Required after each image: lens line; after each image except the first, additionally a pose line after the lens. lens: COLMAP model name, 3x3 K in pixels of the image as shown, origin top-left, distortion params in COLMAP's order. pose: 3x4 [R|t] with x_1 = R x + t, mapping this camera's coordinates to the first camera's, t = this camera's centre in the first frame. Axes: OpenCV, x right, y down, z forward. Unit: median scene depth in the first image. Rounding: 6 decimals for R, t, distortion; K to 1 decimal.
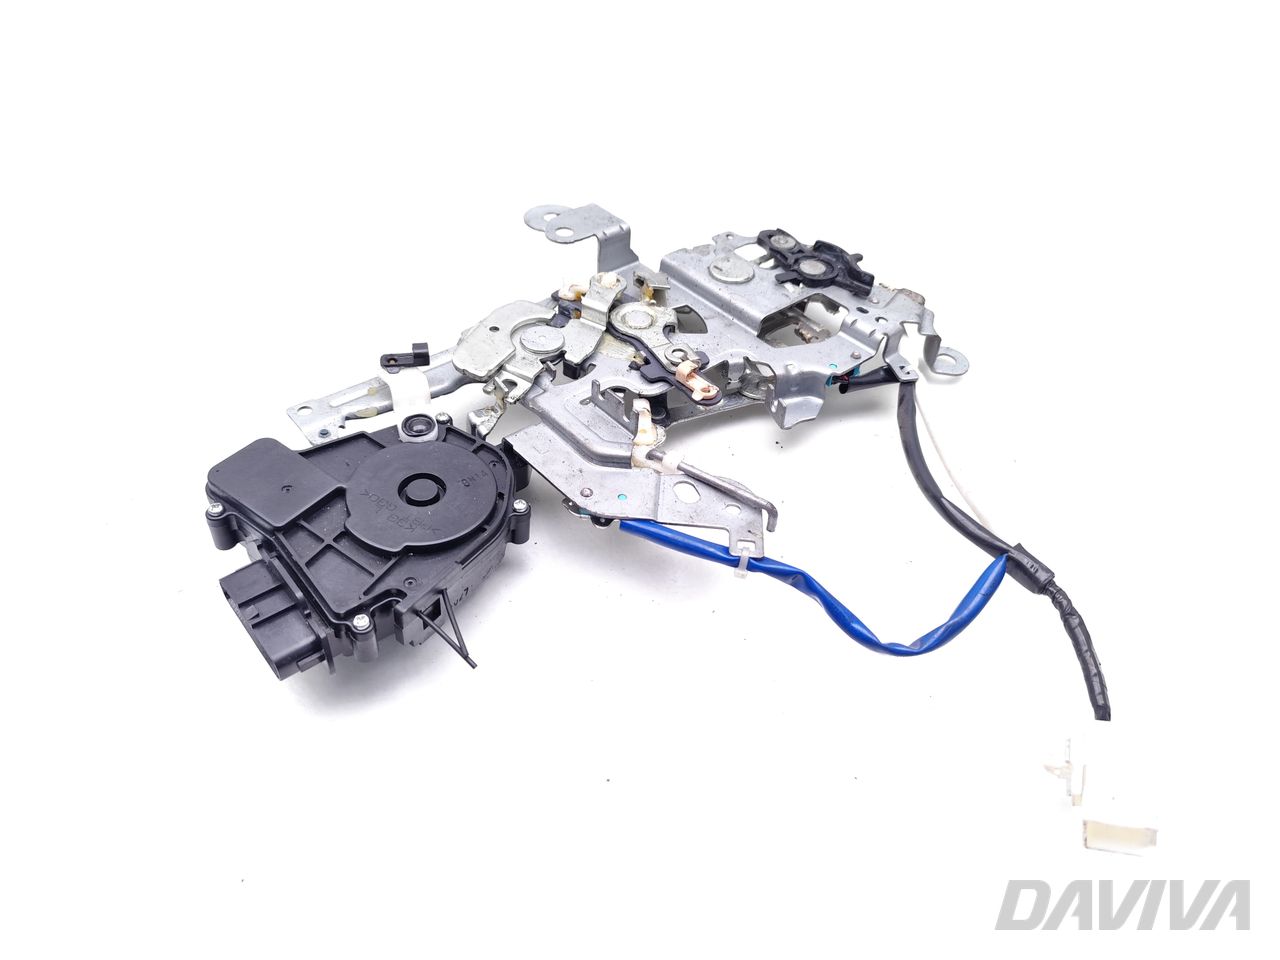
lens RADIAL K [[919.0, 0, 640.0], [0, 919.0, 480.0], [0, 0, 1]] dist [-0.000421, -0.000076]
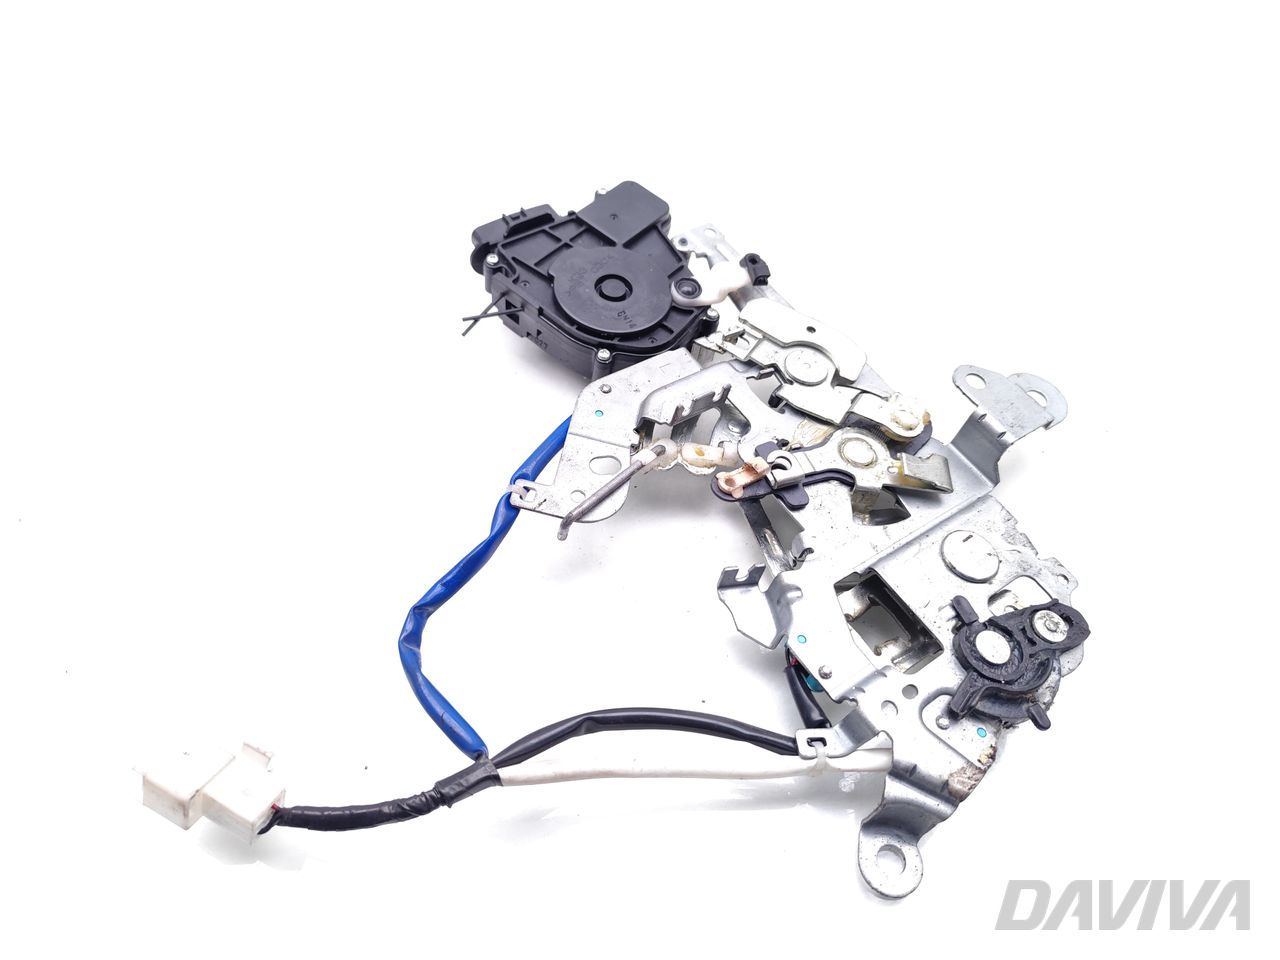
lens RADIAL K [[919.0, 0, 640.0], [0, 919.0, 480.0], [0, 0, 1]] dist [-0.000421, -0.000076]
pose [[-0.079471, 0.748736, -0.658088, 0.694322], [-0.798381, 0.347491, 0.491769, -0.487254], [0.596885, 0.564486, 0.570161, 0.434114]]
